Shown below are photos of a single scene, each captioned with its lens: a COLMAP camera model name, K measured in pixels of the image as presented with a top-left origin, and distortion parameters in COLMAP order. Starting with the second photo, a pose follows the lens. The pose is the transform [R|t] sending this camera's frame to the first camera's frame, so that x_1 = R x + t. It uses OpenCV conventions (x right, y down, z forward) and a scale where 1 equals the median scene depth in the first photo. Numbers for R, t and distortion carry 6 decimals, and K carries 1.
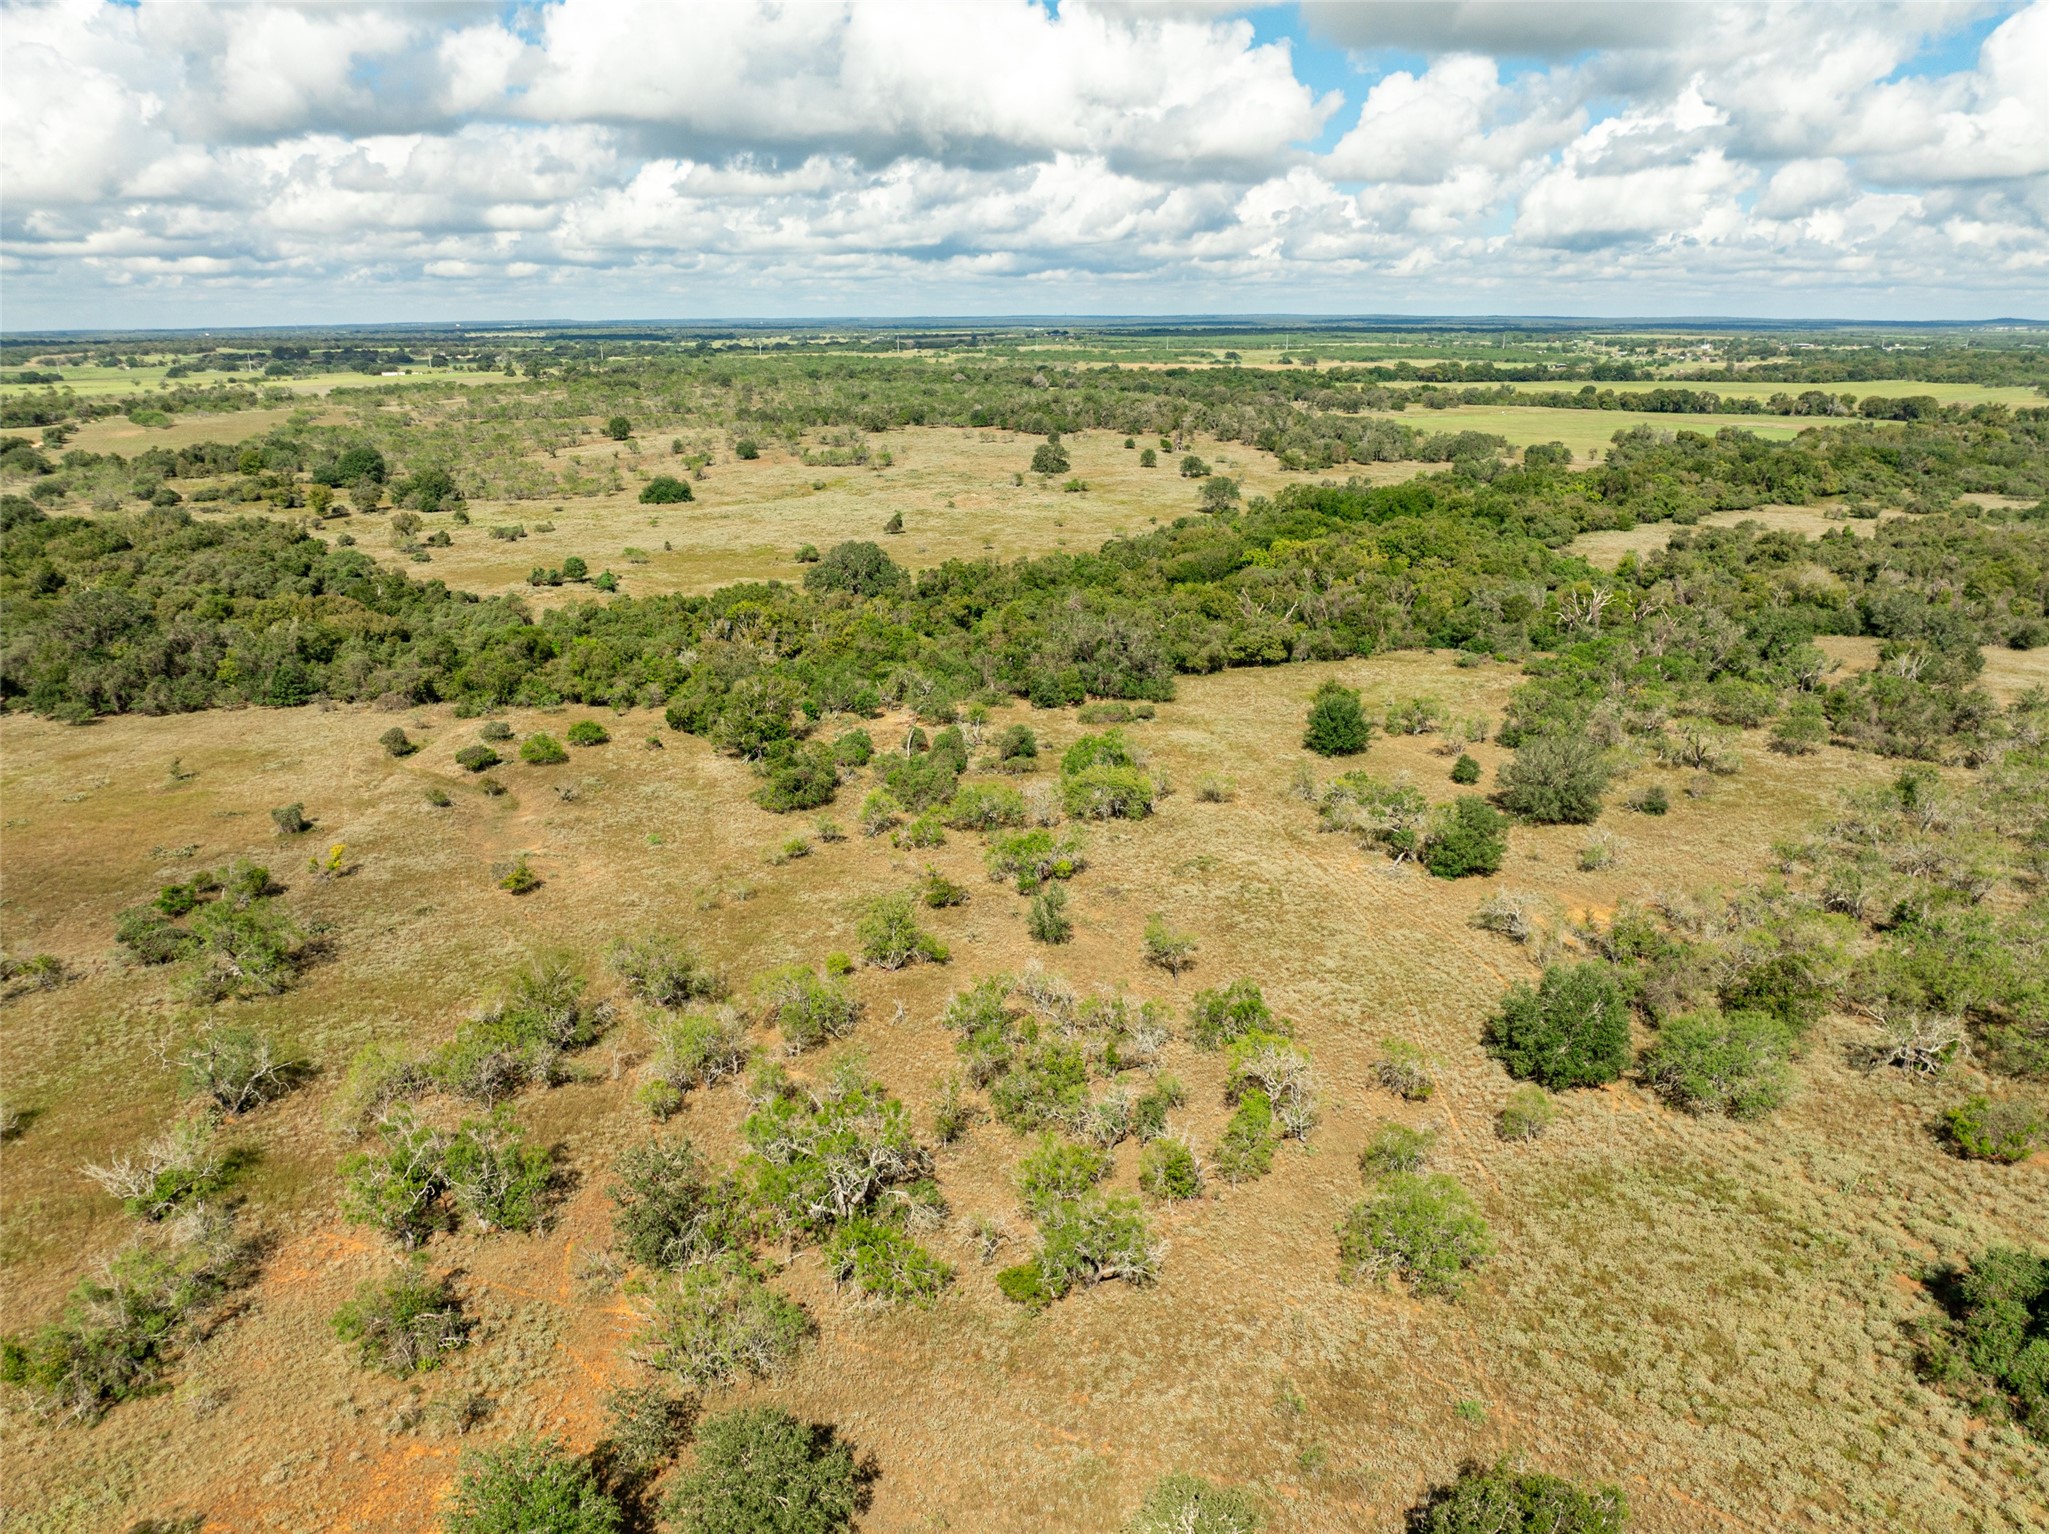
lens RADIAL K [[1375.7, 0, 1024.5], [0, 1375.7, 767.0], [0, 0, 1]] dist [-0.023794, 0.001469]
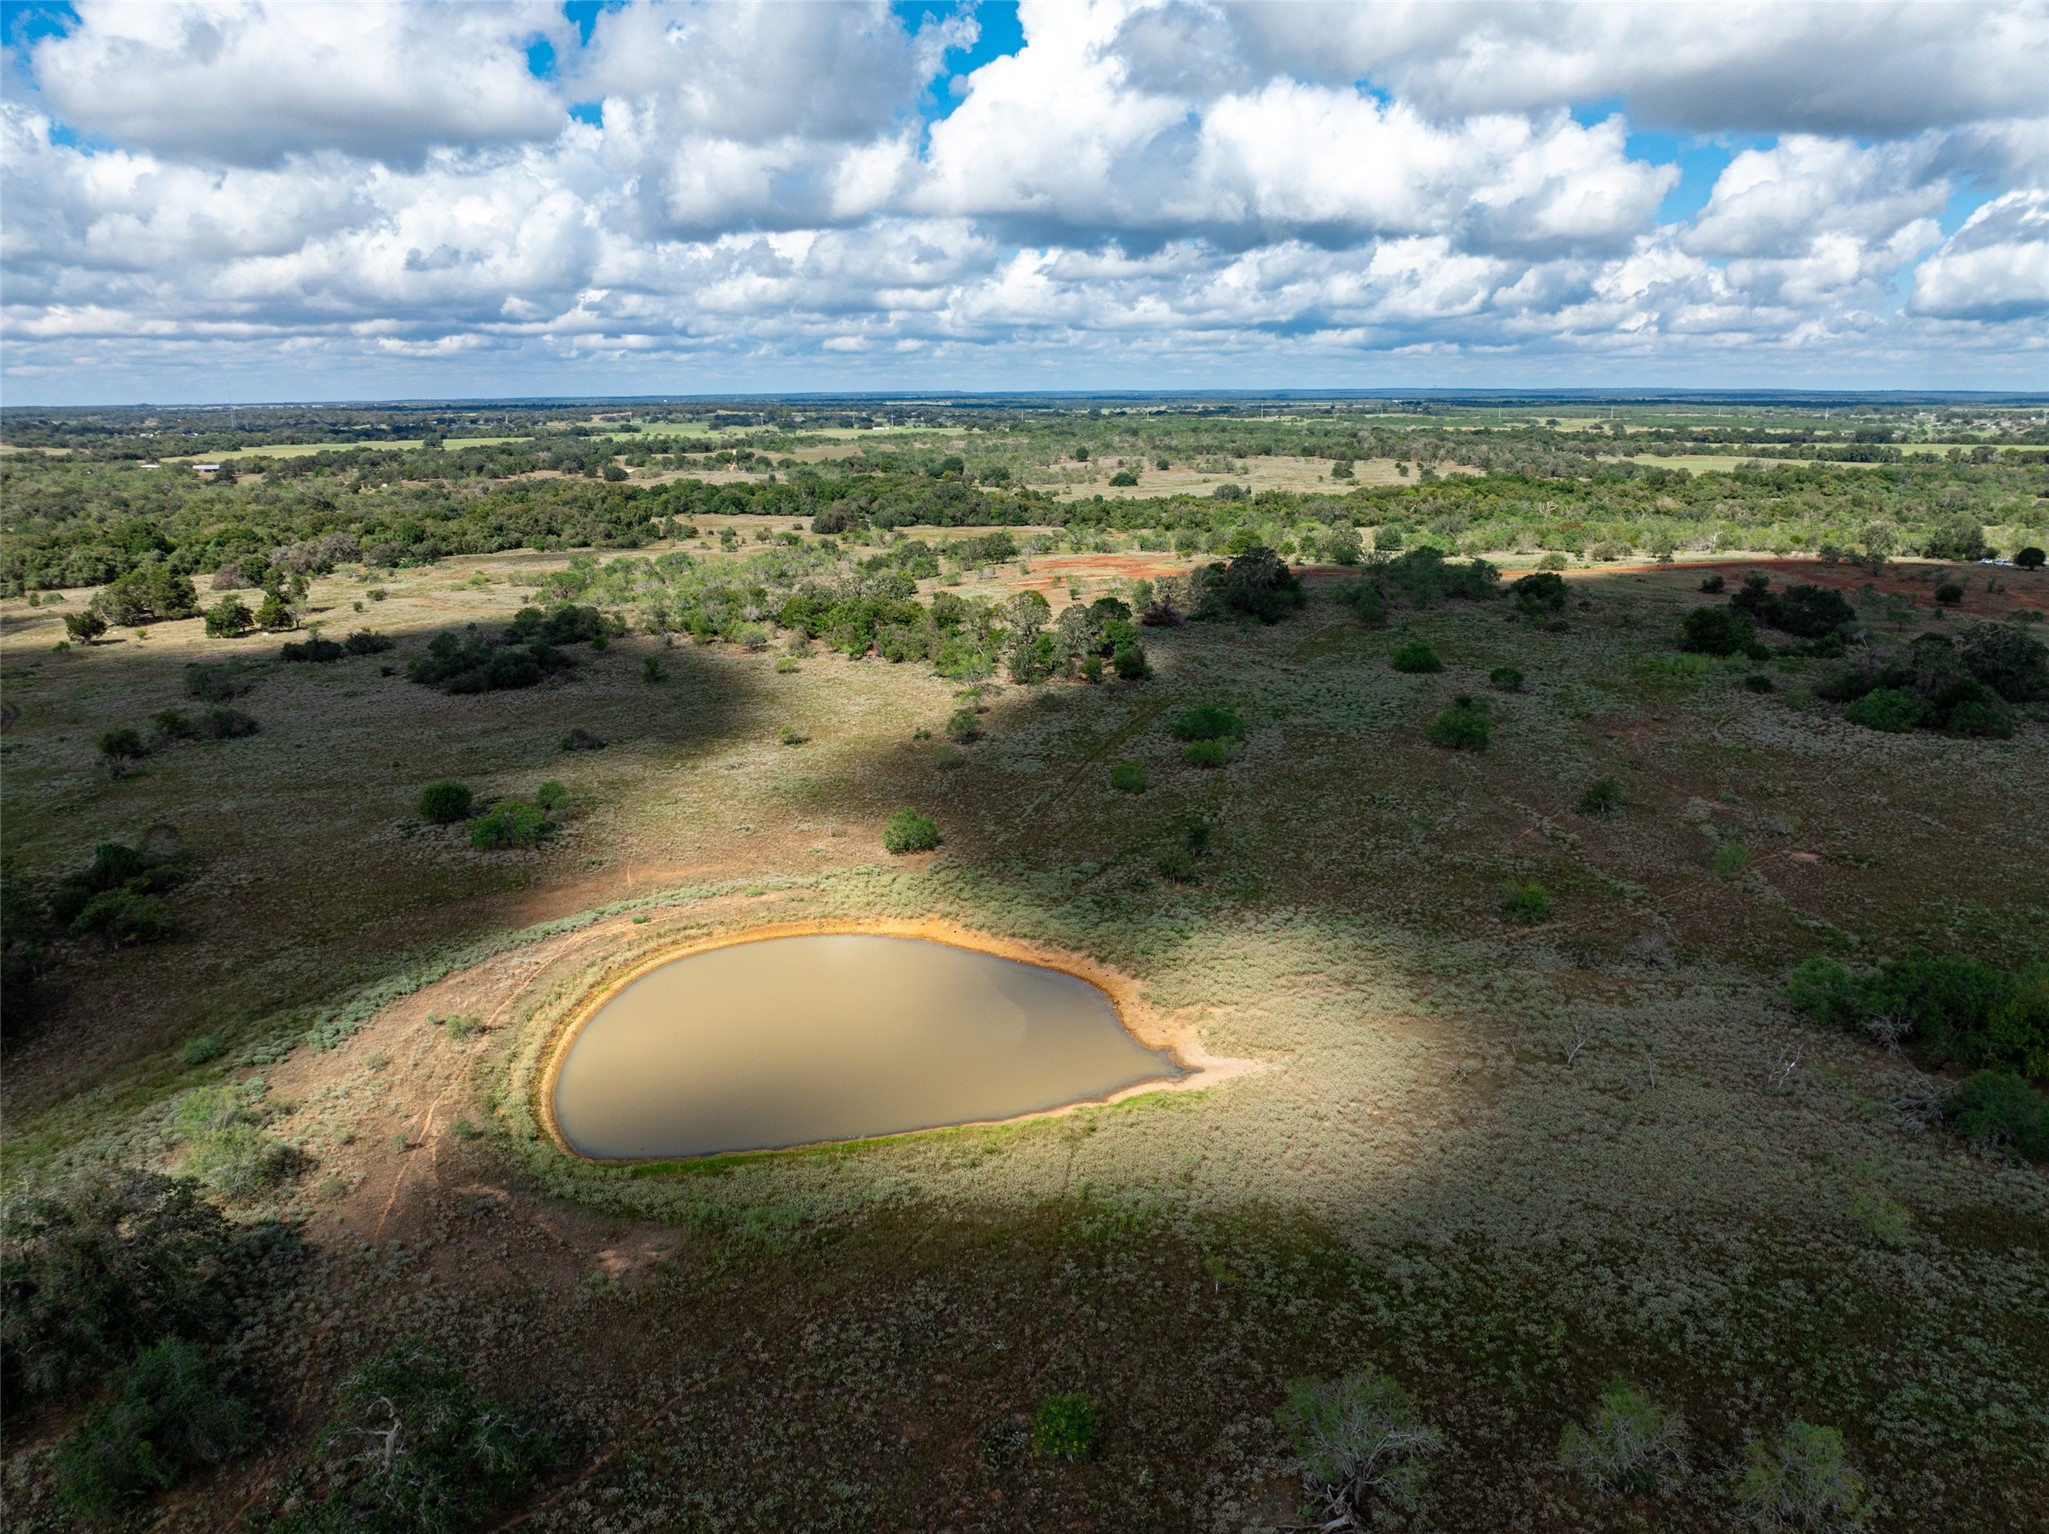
lens RADIAL K [[1375.7, 0, 1024.5], [0, 1375.7, 767.0], [0, 0, 1]] dist [-0.023794, 0.001469]
pose [[0.967745, 0.066463, -0.243005, 0.030019], [-0.078242, 0.996166, -0.039134, 0.095701], [0.239473, 0.056885, 0.969235, -0.286812]]
